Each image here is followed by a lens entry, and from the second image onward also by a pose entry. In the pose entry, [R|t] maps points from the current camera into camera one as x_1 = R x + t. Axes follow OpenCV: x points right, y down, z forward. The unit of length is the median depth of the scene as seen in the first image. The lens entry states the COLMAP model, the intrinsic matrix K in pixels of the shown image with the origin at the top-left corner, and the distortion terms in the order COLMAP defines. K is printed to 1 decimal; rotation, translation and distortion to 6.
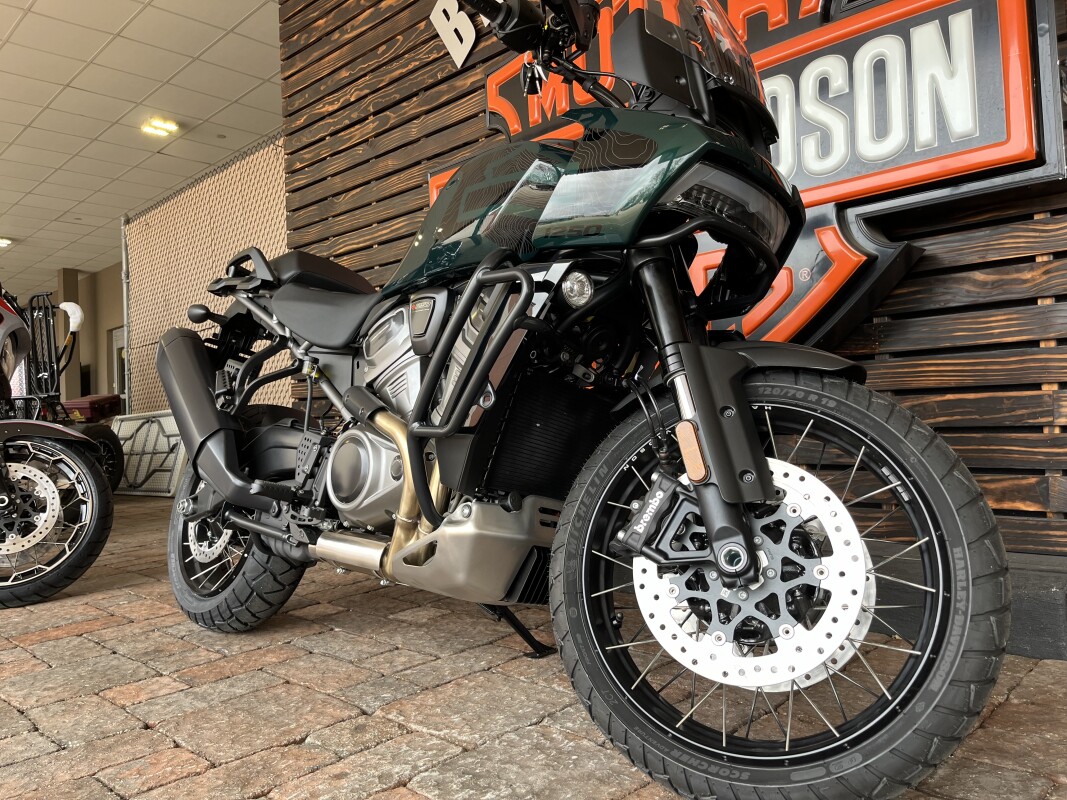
lens RADIAL K [[826.6, 0, 509.7], [0, 826.6, 393.2], [0, 0, 1]] dist [0.057184, -0.100735]
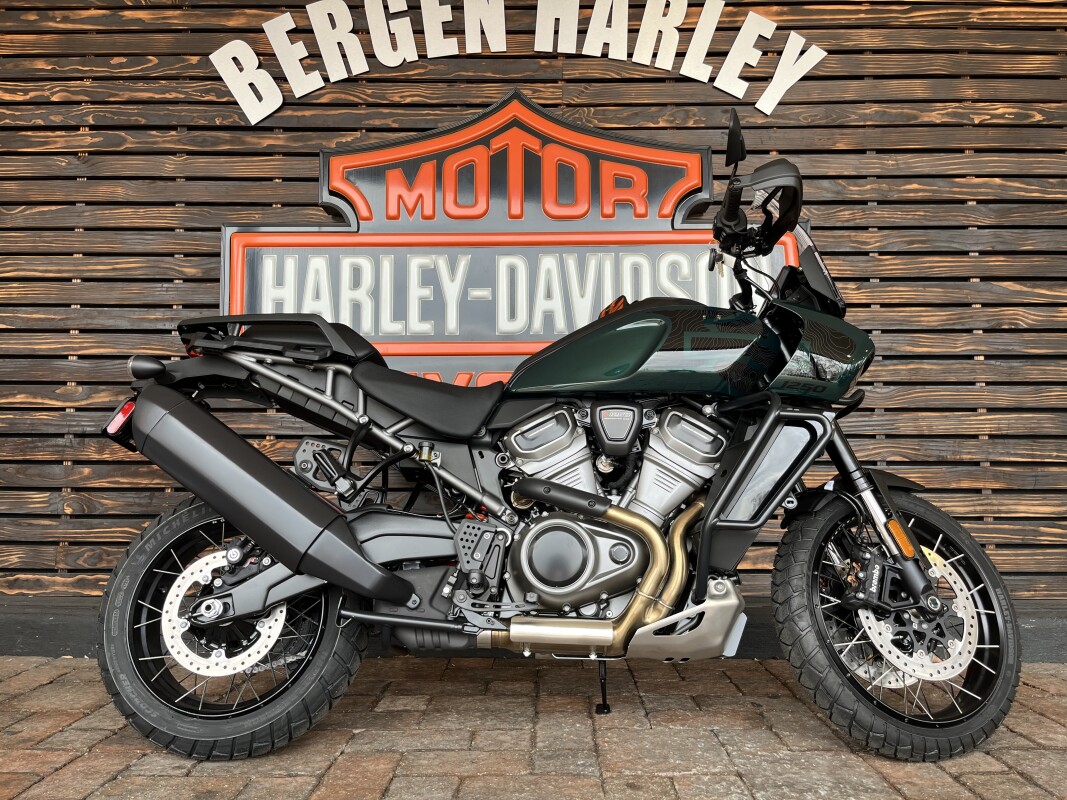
lens RADIAL K [[826.6, 0, 536.0], [0, 826.6, 397.3], [0, 0, 1]] dist [0.057184, -0.100735]
pose [[0.705811, 0.102465, 0.700950, -0.476854], [-0.047748, 0.994115, -0.097241, -0.004215], [-0.706789, 0.035164, 0.706550, 0.113475]]
